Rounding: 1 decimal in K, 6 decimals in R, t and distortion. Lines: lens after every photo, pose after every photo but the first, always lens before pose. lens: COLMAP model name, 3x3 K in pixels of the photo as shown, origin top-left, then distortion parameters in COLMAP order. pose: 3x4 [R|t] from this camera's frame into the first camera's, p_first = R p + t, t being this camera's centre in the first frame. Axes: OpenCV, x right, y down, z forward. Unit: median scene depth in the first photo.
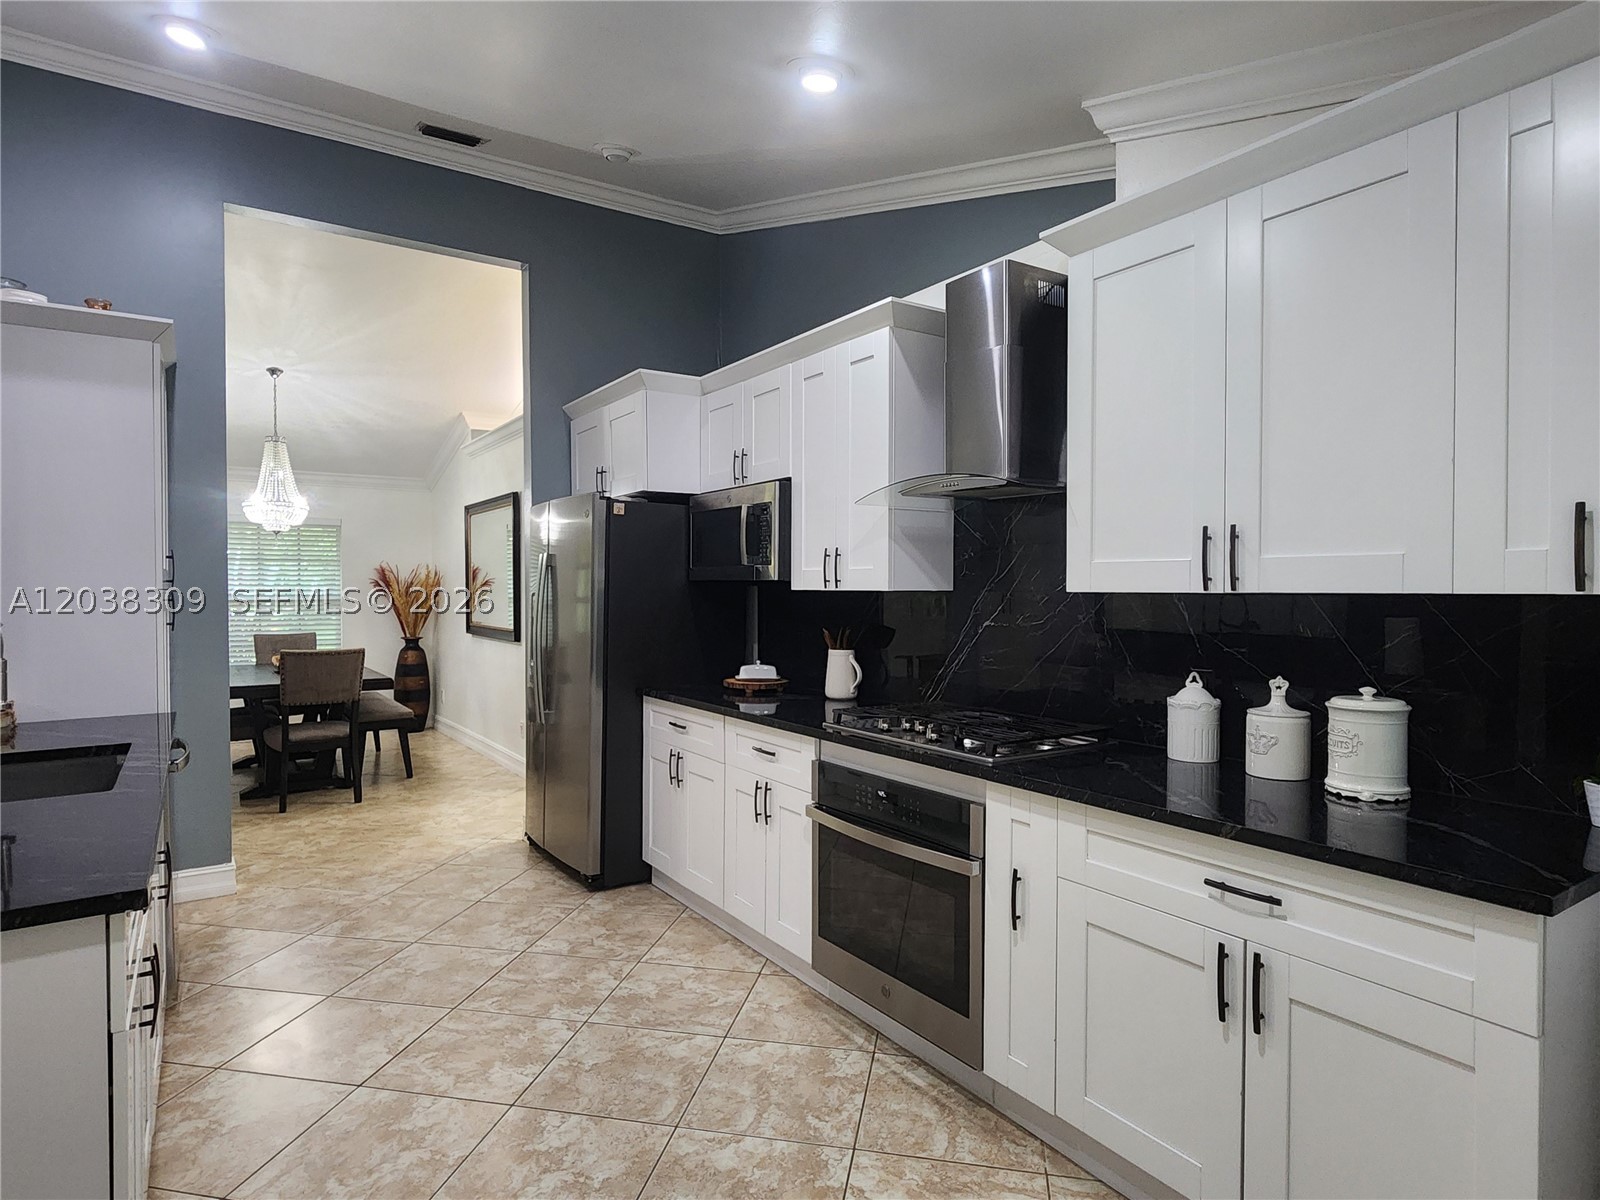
lens RADIAL K [[890.8, 0, 799.1], [0, 890.8, 604.7], [0, 0, 1]] dist [0.001207, -0.000658]
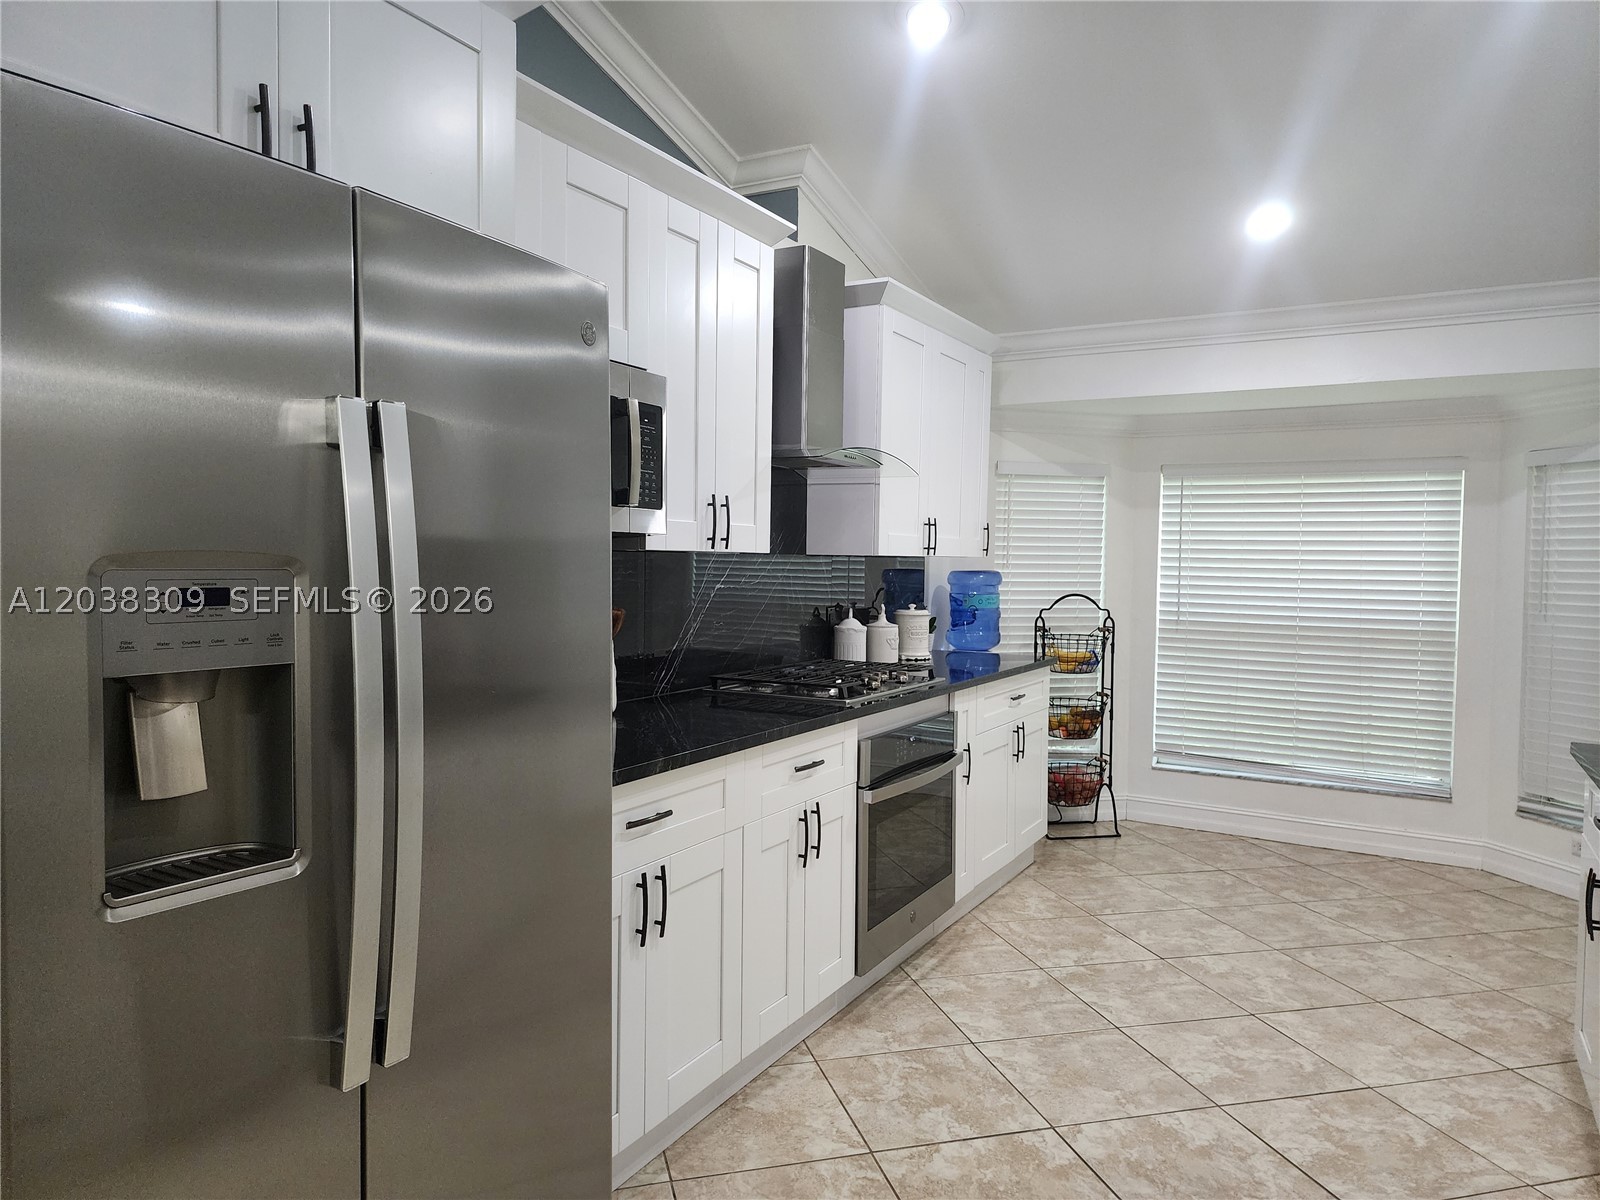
lens RADIAL K [[1061.6, 0, 803.8], [0, 1061.6, 594.1], [0, 0, 1]] dist [0.081719, -0.072453]
pose [[-0.446675, -0.039440, 0.893827, -0.803327], [0.001128, 0.999002, 0.044644, -0.020815], [-0.894696, 0.020949, -0.446185, 1.348112]]
